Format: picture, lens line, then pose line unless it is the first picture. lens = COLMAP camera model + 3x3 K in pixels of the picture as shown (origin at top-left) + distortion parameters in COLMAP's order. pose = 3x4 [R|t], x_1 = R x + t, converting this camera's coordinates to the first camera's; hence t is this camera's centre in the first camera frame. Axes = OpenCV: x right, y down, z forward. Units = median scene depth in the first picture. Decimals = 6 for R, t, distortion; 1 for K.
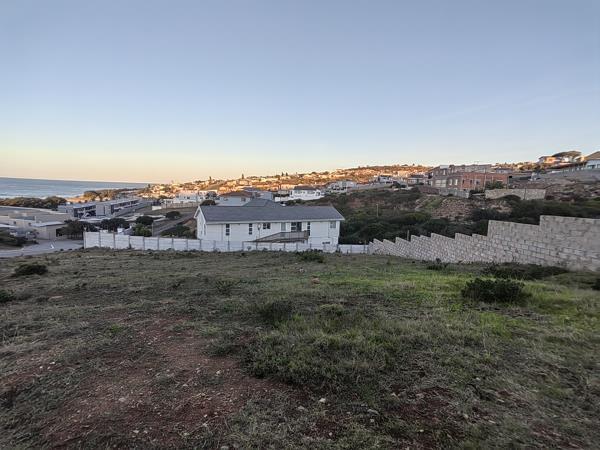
lens RADIAL K [[318.1, 0, 302.3], [0, 318.1, 229.4], [0, 0, 1]] dist [-0.036729, 0.022157]
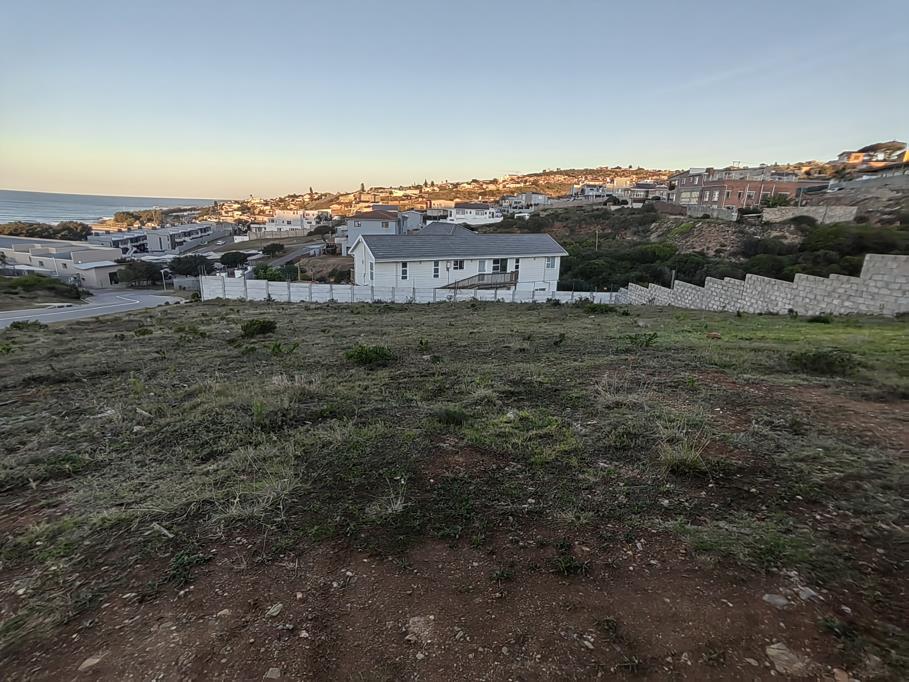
lens RADIAL K [[480.6, 0, 457.9], [0, 480.6, 350.5], [0, 0, 1]] dist [-0.038439, 0.029552]
pose [[0.999940, -0.007344, 0.008067, -0.042096], [0.005922, 0.986449, 0.163962, 0.000467], [-0.009162, -0.163904, 0.986434, -0.008711]]
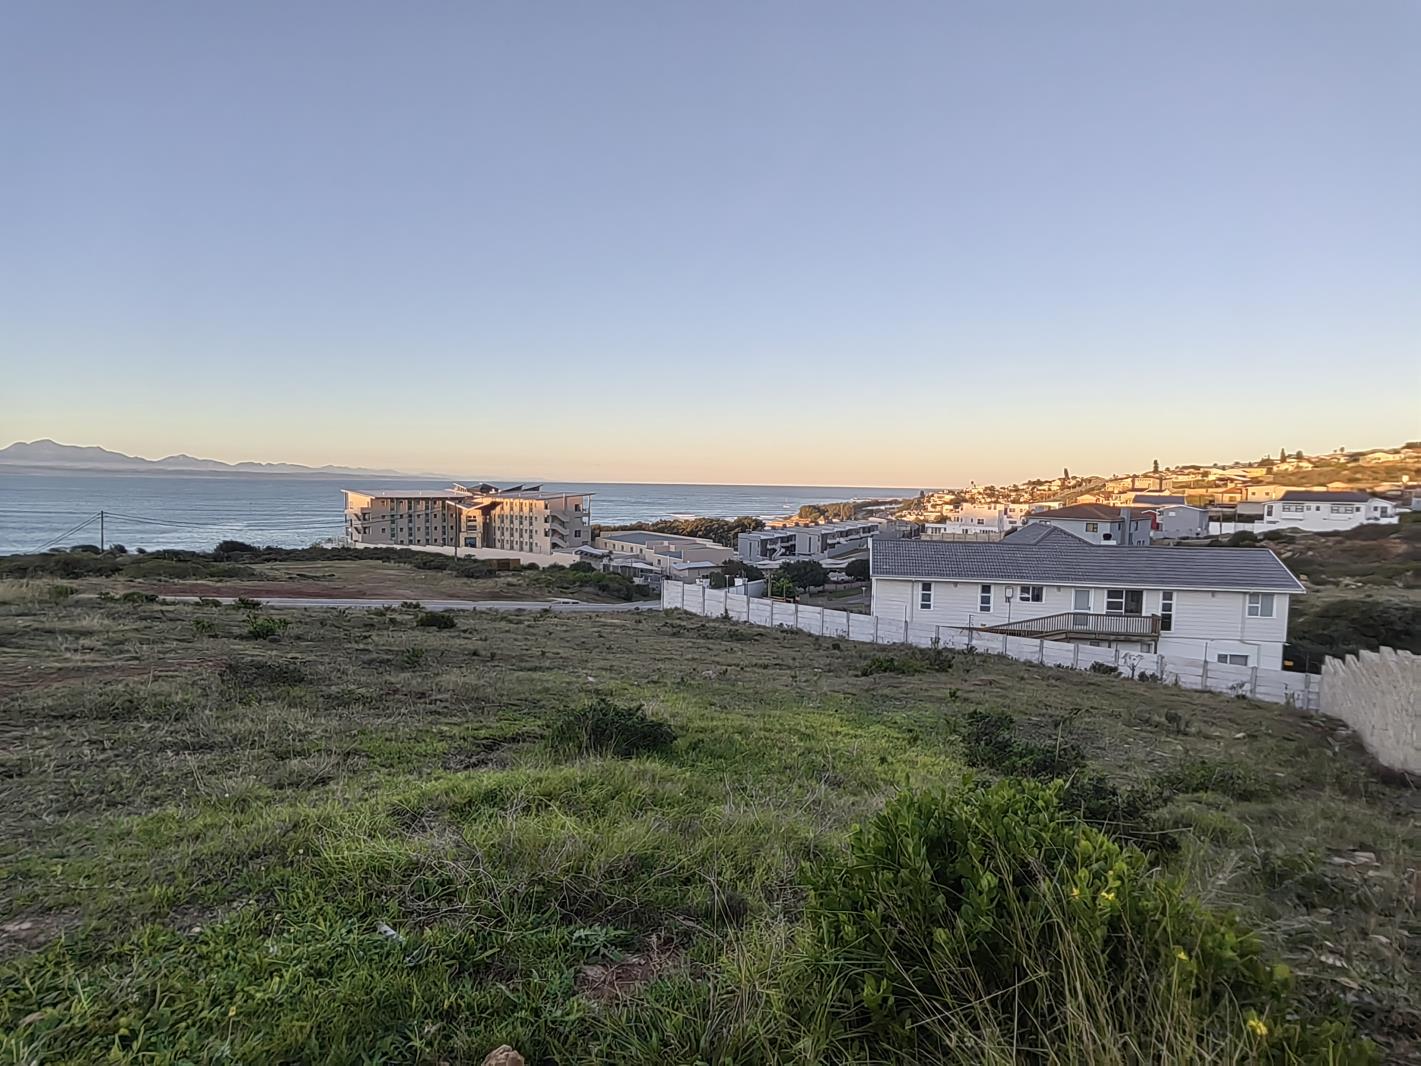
lens RADIAL K [[753.3, 0, 712.8], [0, 753.3, 547.6], [0, 0, 1]] dist [-0.036729, 0.022157]
pose [[0.746291, 0.030405, -0.664925, 0.071344], [-0.073264, 0.996639, -0.036655, -0.001664], [0.661576, 0.076070, 0.746010, 0.014762]]
